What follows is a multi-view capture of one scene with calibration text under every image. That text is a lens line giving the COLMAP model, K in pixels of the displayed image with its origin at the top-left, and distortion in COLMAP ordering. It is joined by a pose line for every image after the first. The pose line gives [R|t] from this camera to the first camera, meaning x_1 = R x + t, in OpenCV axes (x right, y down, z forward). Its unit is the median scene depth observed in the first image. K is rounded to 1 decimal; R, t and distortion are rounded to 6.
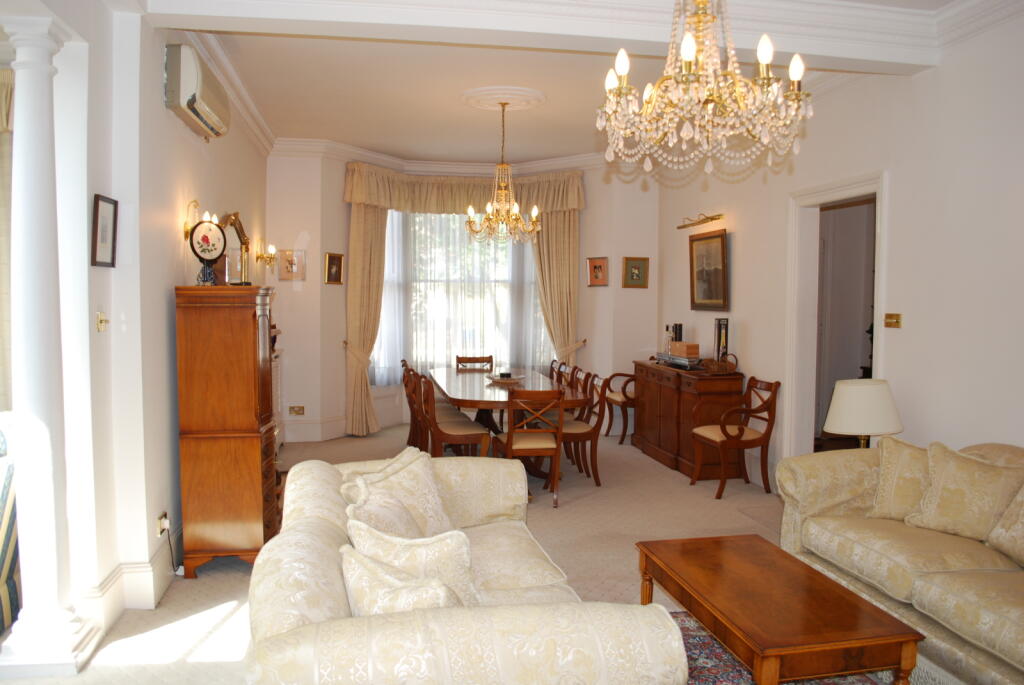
lens RADIAL K [[809.5, 0, 510.6], [0, 809.5, 357.4], [0, 0, 1]] dist [-0.078901, 0.001076]
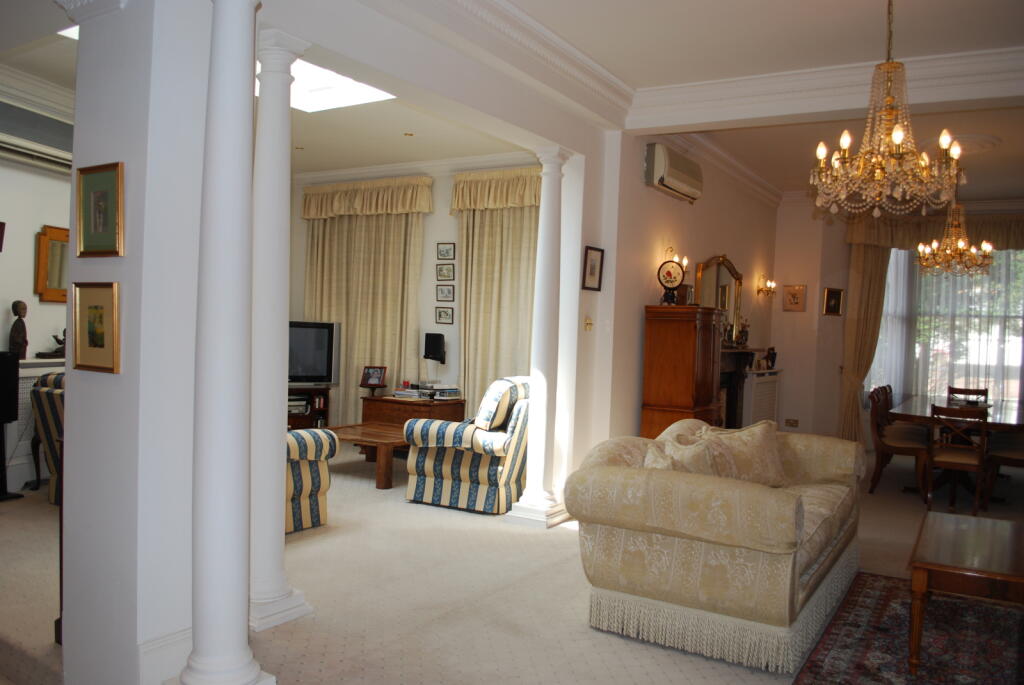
lens RADIAL K [[809.5, 0, 510.6], [0, 809.5, 357.4], [0, 0, 1]] dist [-0.078901, 0.001076]
pose [[0.746225, 0.046094, -0.664096, 0.383183], [-0.081172, 0.996456, -0.022048, 0.059199], [0.660726, 0.070359, 0.747323, -0.273174]]
